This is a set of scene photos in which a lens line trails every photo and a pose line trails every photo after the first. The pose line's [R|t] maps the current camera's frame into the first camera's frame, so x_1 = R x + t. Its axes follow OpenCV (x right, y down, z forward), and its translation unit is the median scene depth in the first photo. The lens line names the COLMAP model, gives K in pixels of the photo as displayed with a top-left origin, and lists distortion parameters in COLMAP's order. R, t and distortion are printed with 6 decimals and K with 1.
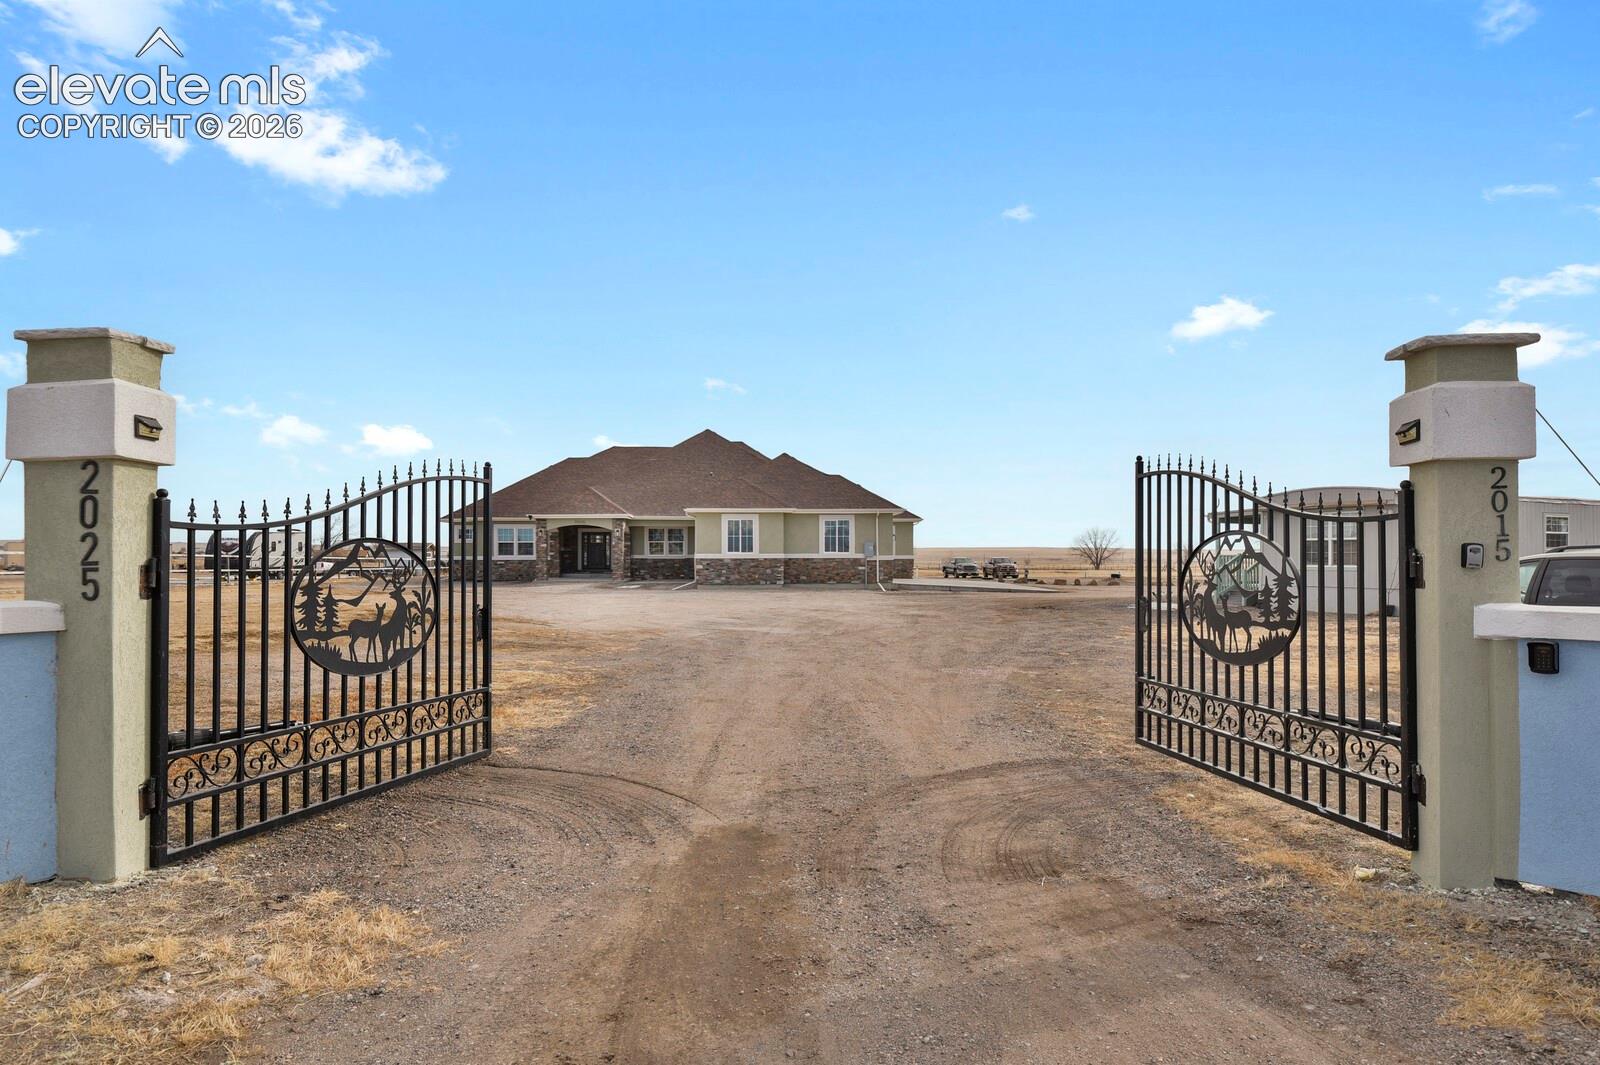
lens RADIAL K [[926.2, 0, 800.5], [0, 926.2, 550.4], [0, 0, 1]] dist [0.005030, -0.040869]
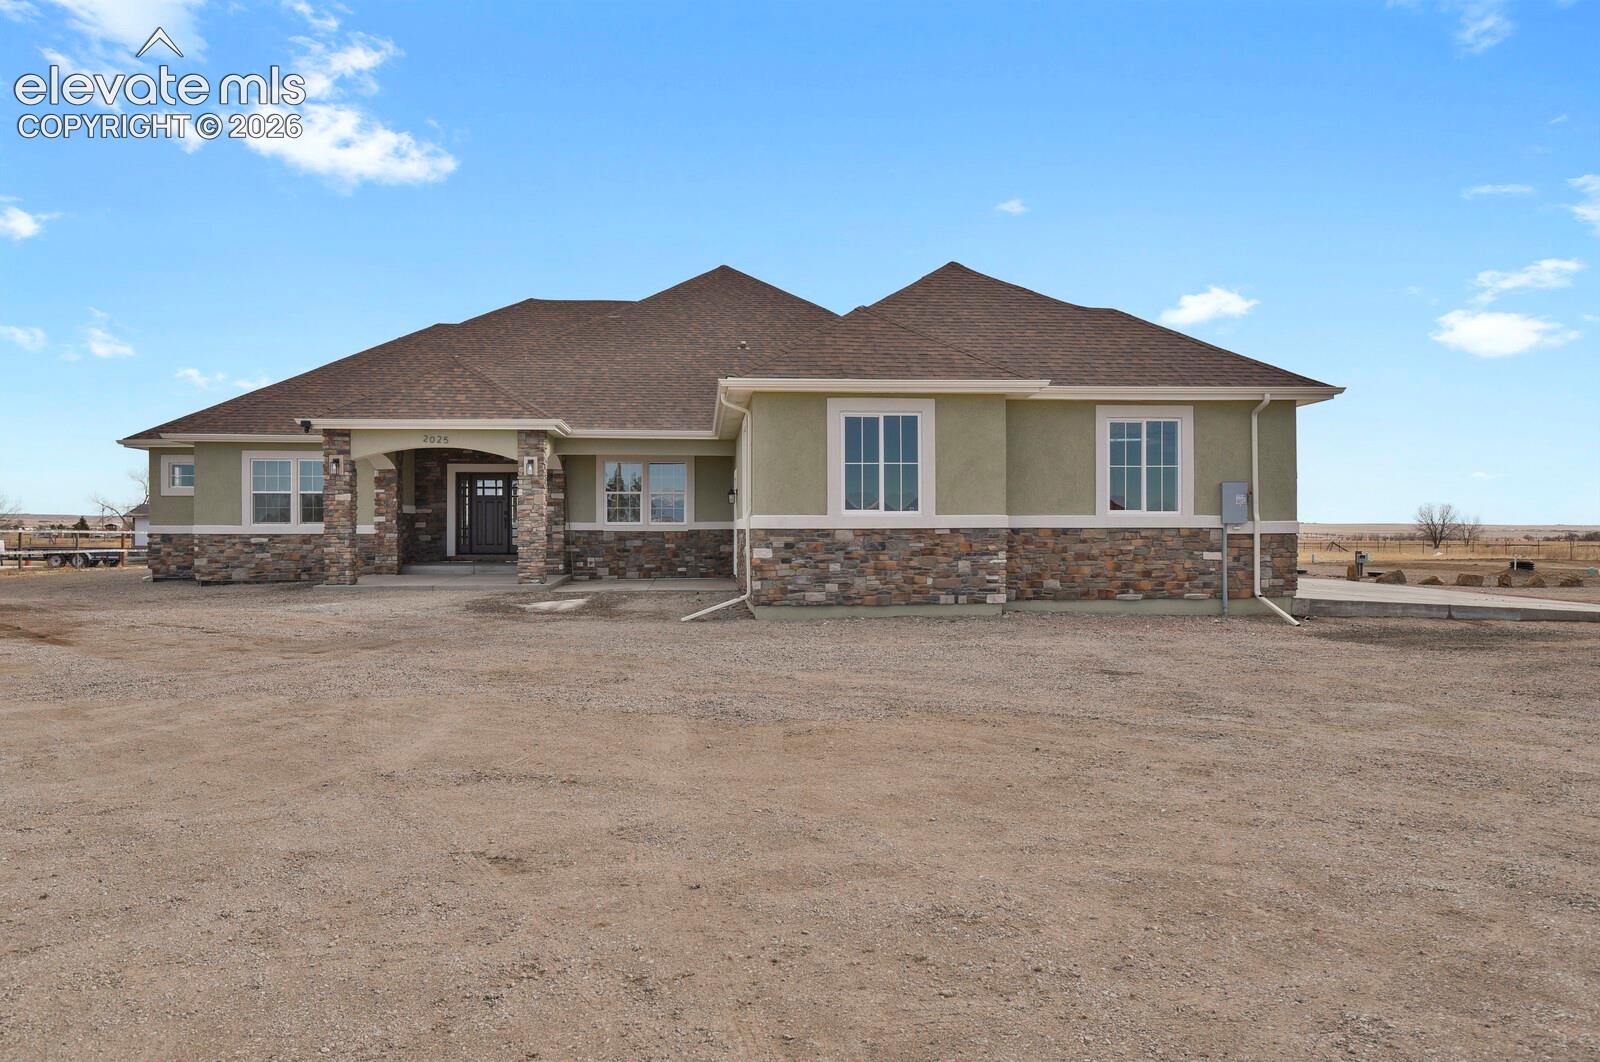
lens RADIAL K [[1157.7, 0, 800.0], [0, 1157.7, 531.0], [0, 0, 1]] dist [0.001171, 0.000335]
pose [[0.999930, -0.000127, 0.011820, -0.360915], [0.000047, 0.999978, 0.006700, 0.024402], [-0.011820, -0.006699, 0.999908, 2.077798]]
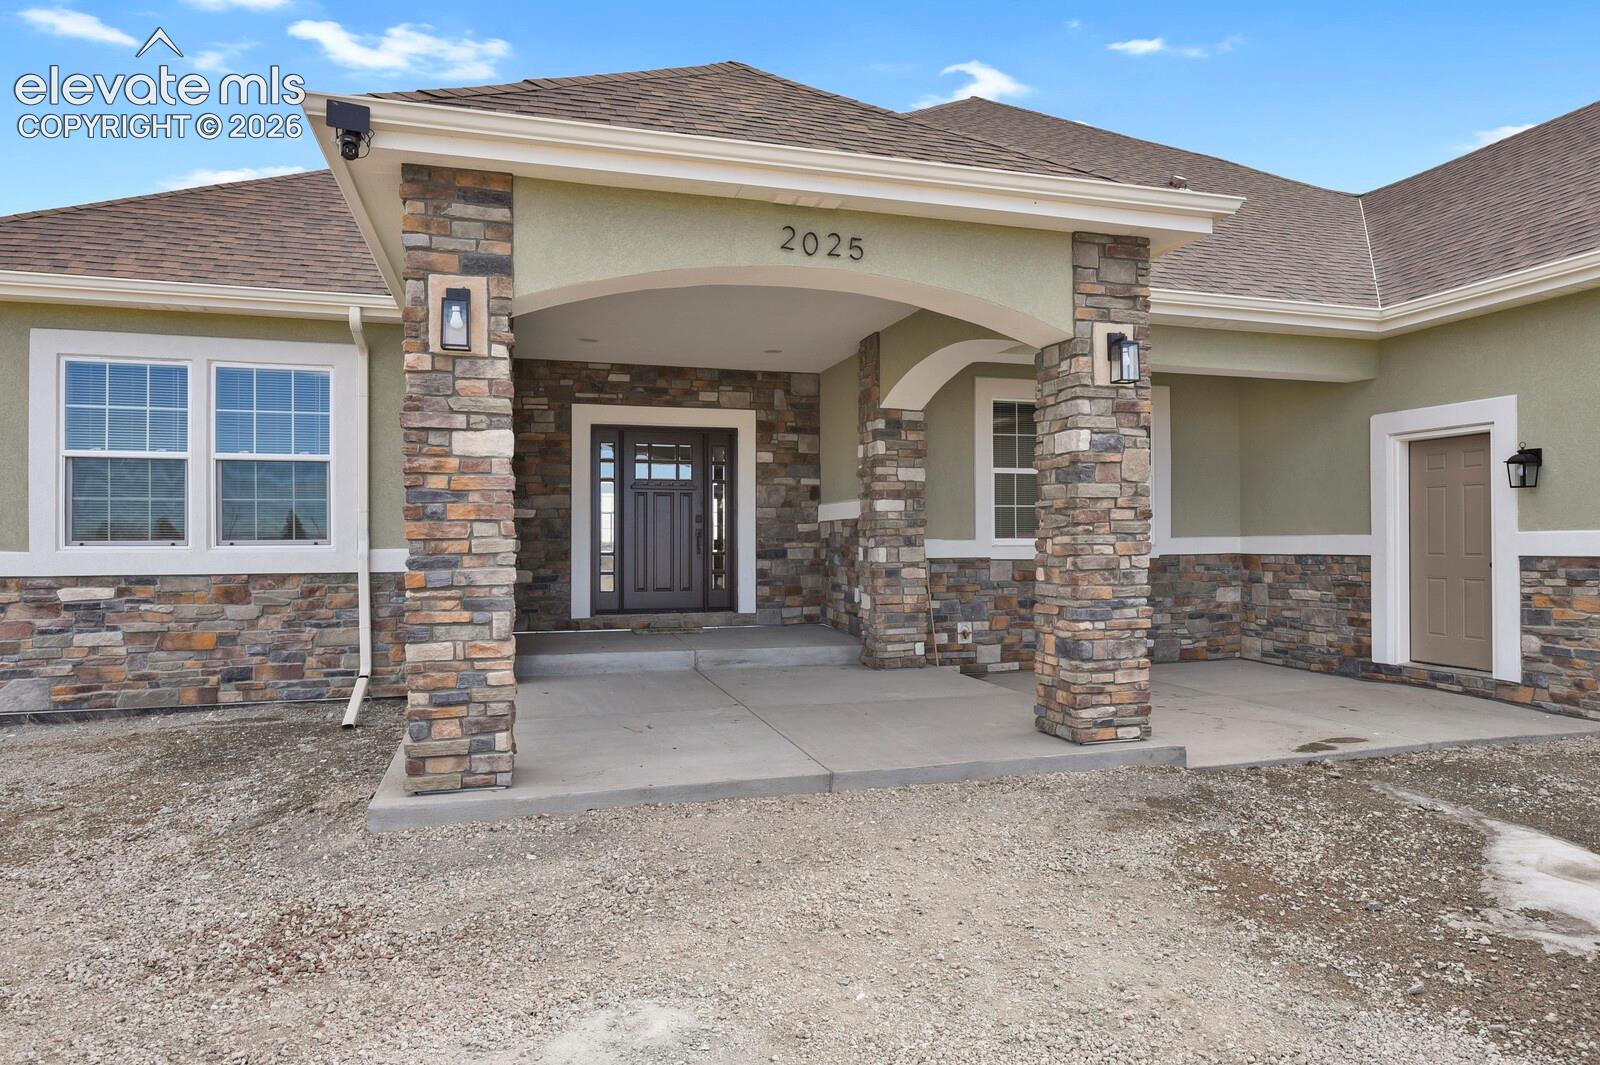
lens RADIAL K [[993.0, 0, 800.0], [0, 993.0, 532.5], [0, 0, 1]] dist [-0.004454, -0.000022]
pose [[0.974594, -0.000928, 0.223977, -1.120577], [0.002364, 0.999978, -0.006146, 0.021620], [-0.223966, 0.006519, 0.974575, 3.700698]]
